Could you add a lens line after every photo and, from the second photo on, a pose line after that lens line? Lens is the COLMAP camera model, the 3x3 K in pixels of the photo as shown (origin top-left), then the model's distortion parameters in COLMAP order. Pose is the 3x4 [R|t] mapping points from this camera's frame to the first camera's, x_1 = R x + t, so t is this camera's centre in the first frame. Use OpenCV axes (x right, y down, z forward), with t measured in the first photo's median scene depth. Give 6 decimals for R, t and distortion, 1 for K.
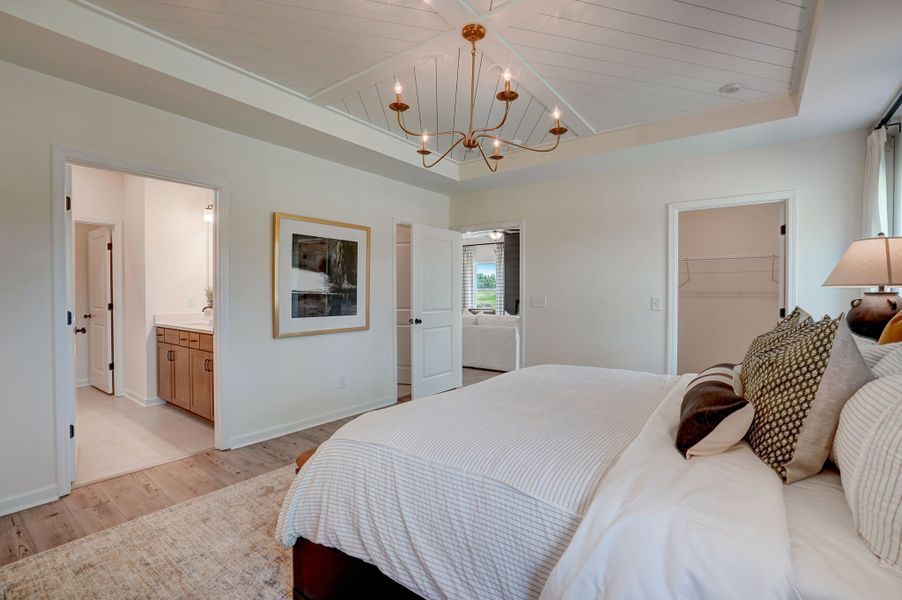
lens RADIAL K [[409.1, 0, 453.9], [0, 409.1, 305.0], [0, 0, 1]] dist [-0.042478, 0.001295]
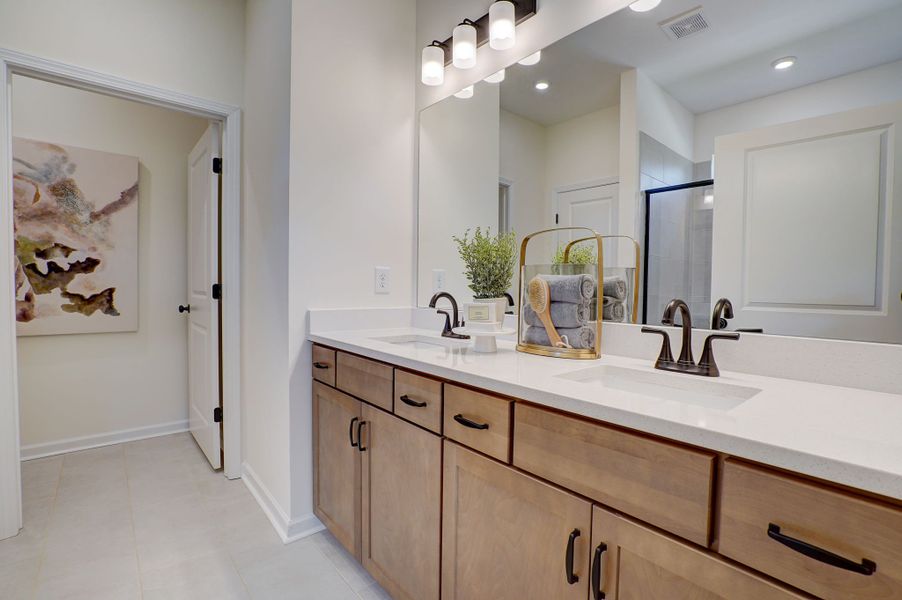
lens RADIAL K [[409.1, 0, 458.8], [0, 409.1, 296.0], [0, 0, 1]] dist [-0.042478, 0.001295]
pose [[0.976659, 0.012789, -0.214417, -0.510569], [-0.011835, 0.999914, 0.005734, 0.003500], [0.214472, -0.003062, 0.976725, 0.628142]]
